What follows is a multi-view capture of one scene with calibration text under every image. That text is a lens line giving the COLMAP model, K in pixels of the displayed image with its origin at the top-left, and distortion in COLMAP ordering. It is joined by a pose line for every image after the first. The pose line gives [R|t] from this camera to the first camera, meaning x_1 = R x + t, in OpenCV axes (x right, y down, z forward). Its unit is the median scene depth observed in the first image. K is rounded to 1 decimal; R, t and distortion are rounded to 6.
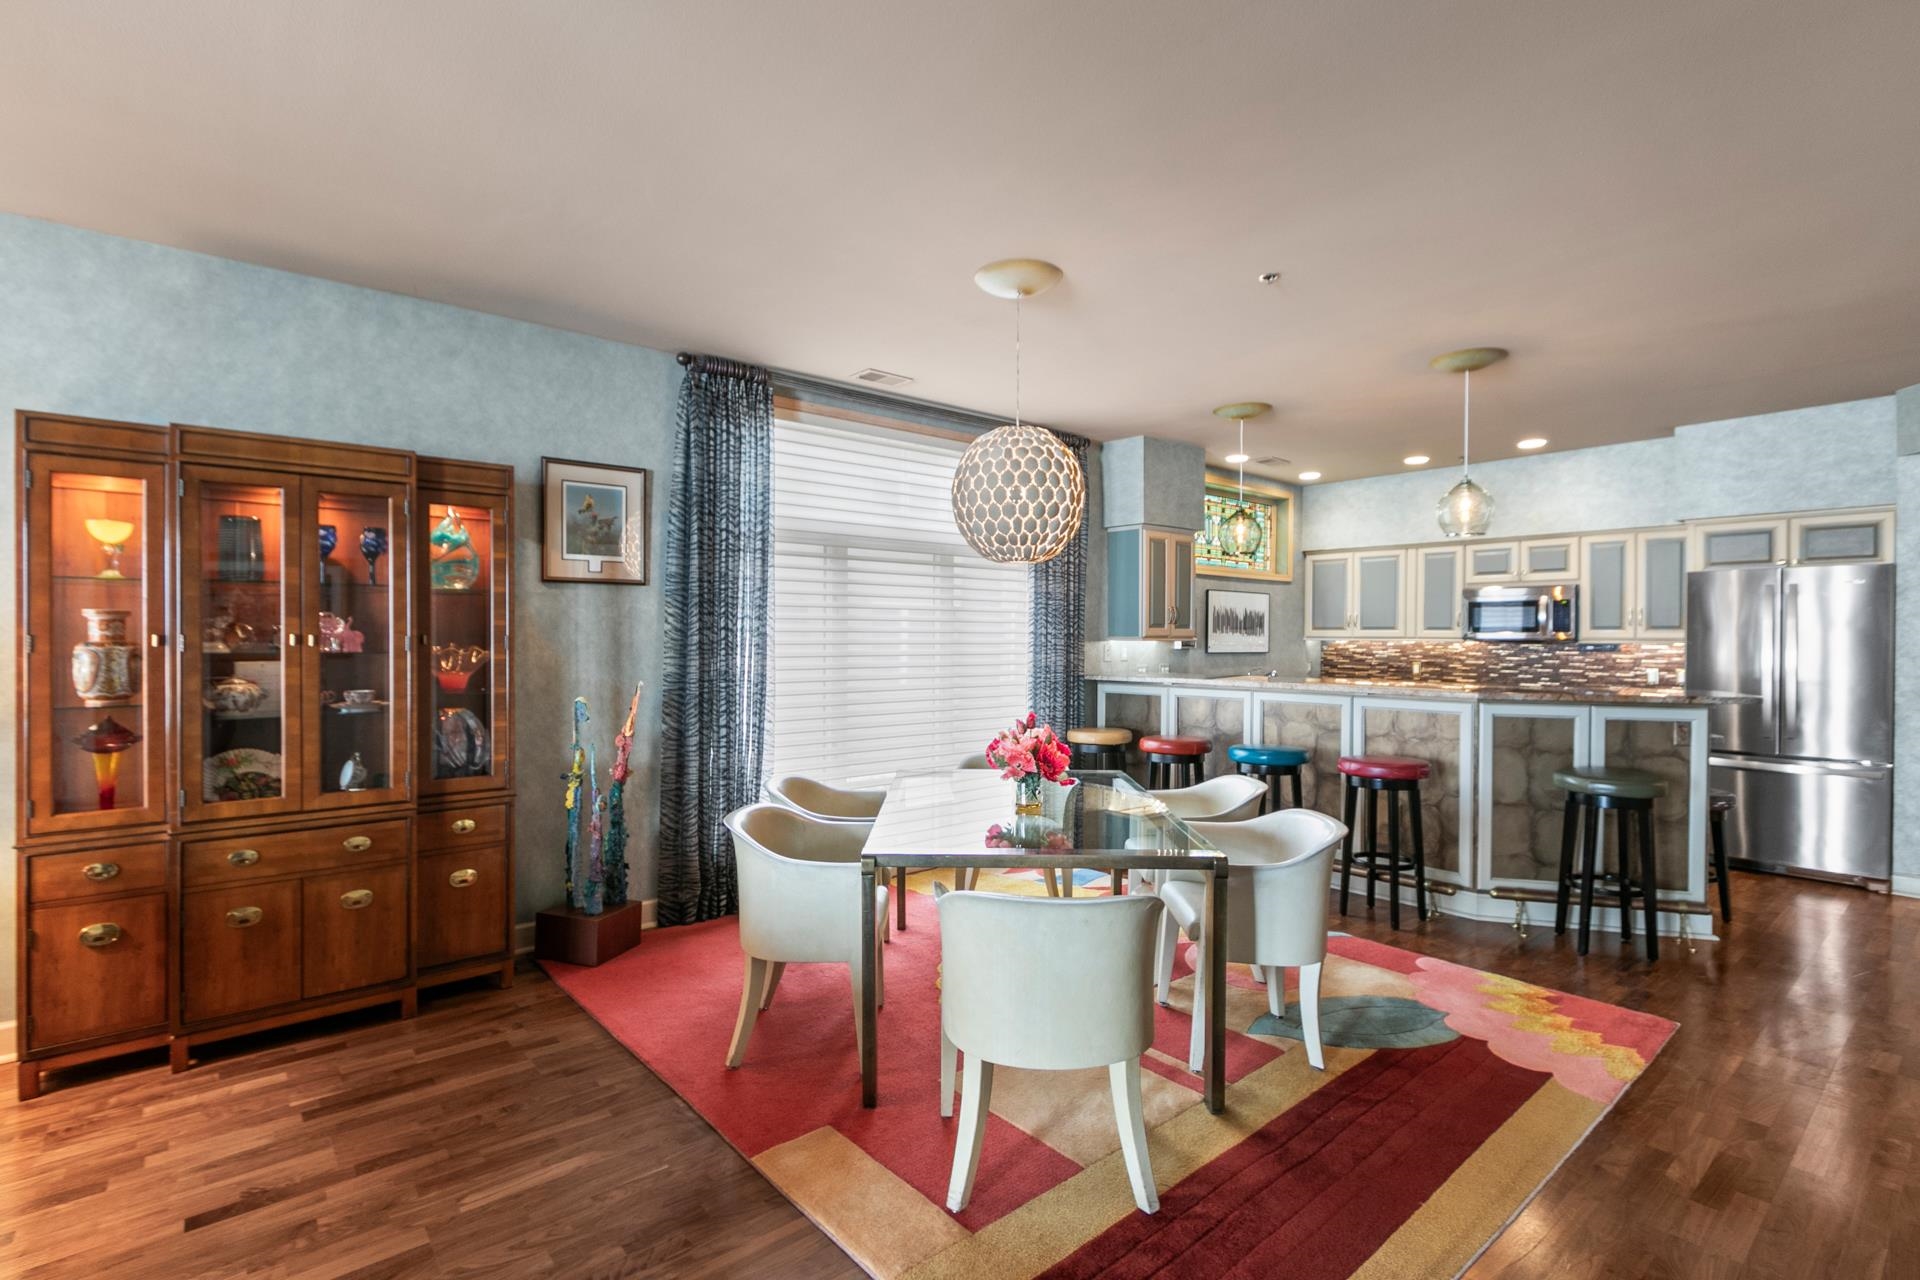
lens RADIAL K [[902.9, 0, 960.2], [0, 902.9, 645.7], [0, 0, 1]] dist [-0.001402, -0.001477]
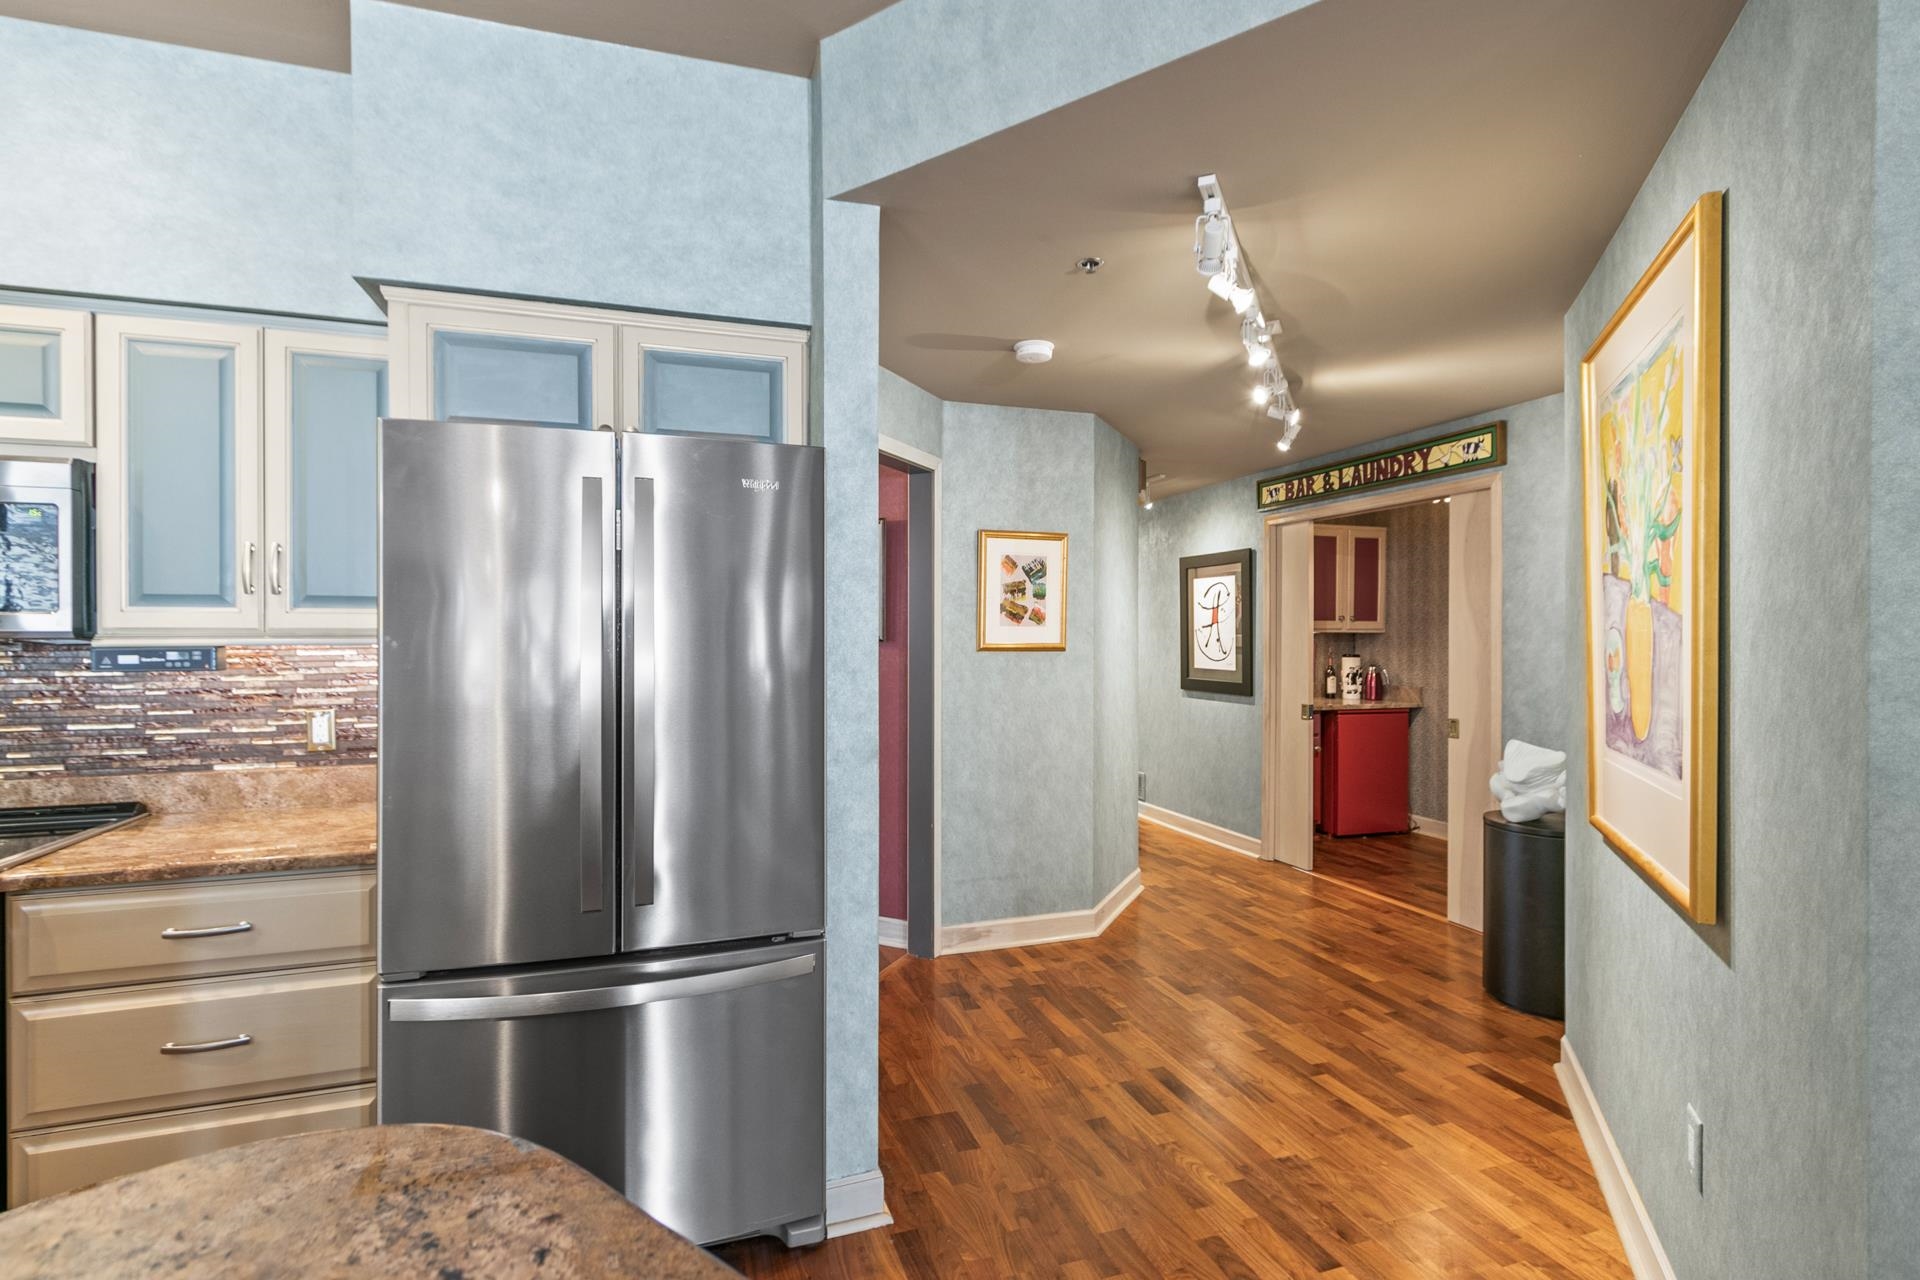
lens RADIAL K [[904.3, 0, 889.9], [0, 904.3, 637.0], [0, 0, 1]] dist [0.001503, -0.000469]
pose [[0.413235, -0.006275, 0.910603, 0.601071], [0.010650, 0.999941, 0.002058, -0.004295], [-0.910562, 0.008847, 0.413278, 0.720777]]
